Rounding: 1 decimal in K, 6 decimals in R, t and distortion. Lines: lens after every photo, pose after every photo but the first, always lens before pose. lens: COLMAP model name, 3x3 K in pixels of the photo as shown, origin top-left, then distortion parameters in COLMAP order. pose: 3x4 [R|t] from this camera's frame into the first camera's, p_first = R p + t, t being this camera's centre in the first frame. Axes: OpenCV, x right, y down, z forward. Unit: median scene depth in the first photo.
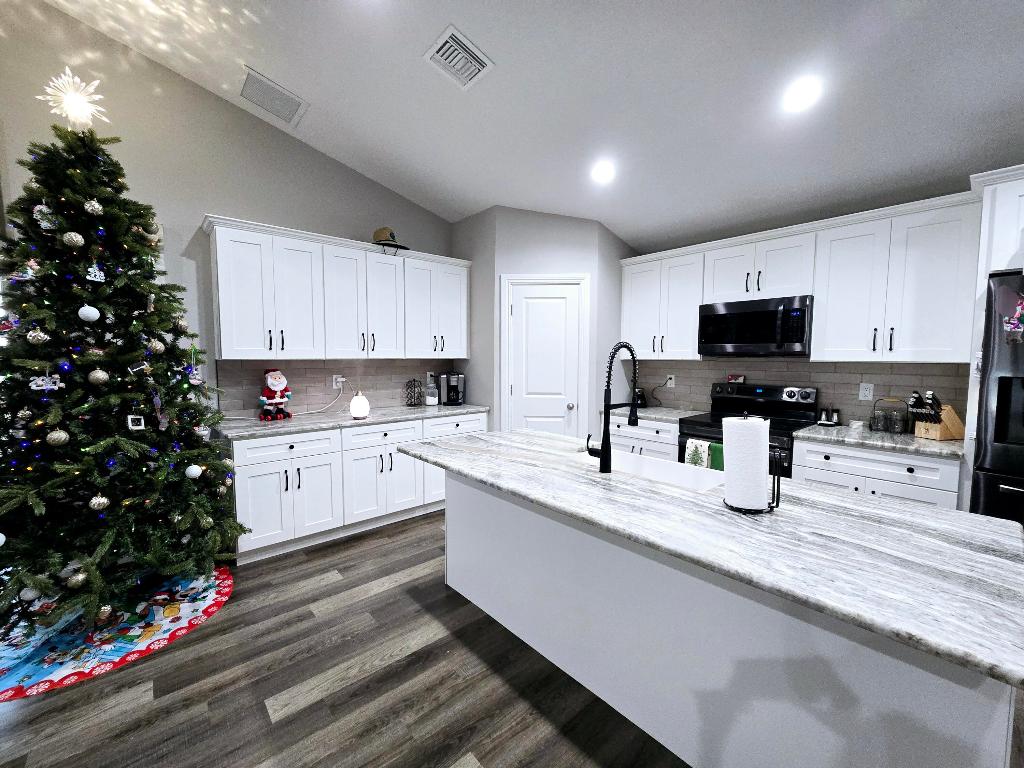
lens RADIAL K [[421.3, 0, 513.6], [0, 421.3, 381.3], [0, 0, 1]] dist [-0.000039, 0.000132]
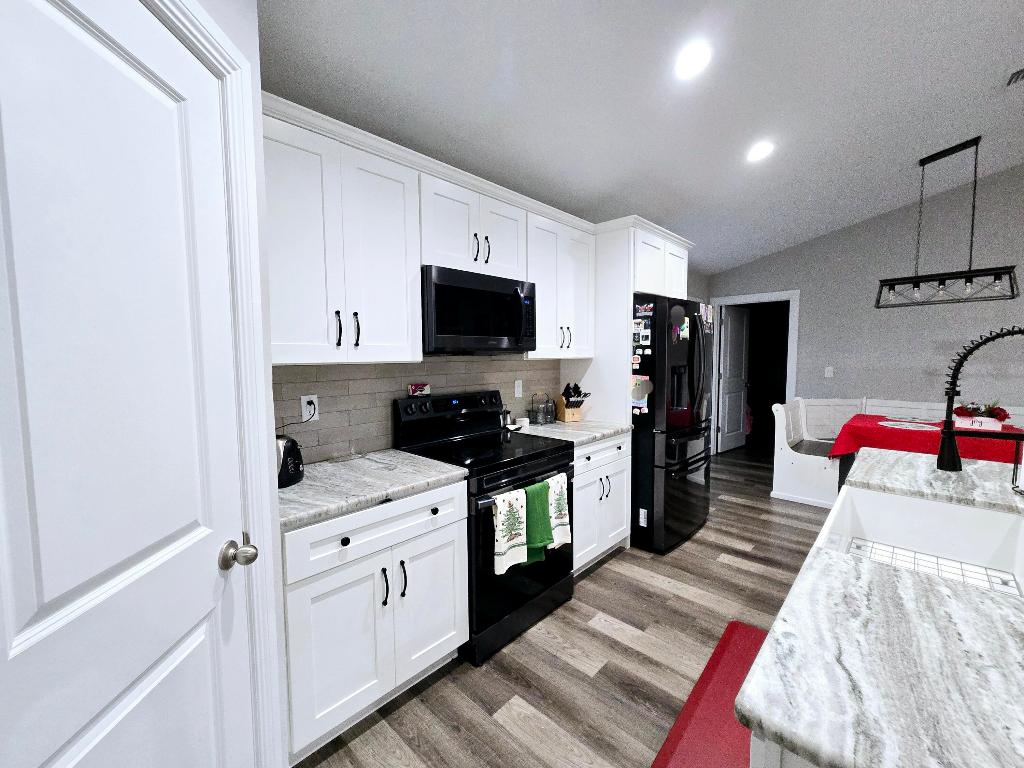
lens RADIAL K [[421.3, 0, 513.6], [0, 421.3, 381.3], [0, 0, 1]] dist [-0.000039, 0.000132]
pose [[-0.092707, -0.068519, 0.993333, -0.153863], [0.068860, 0.994800, 0.075047, -0.064502], [-0.993309, 0.075358, -0.087506, 1.031751]]
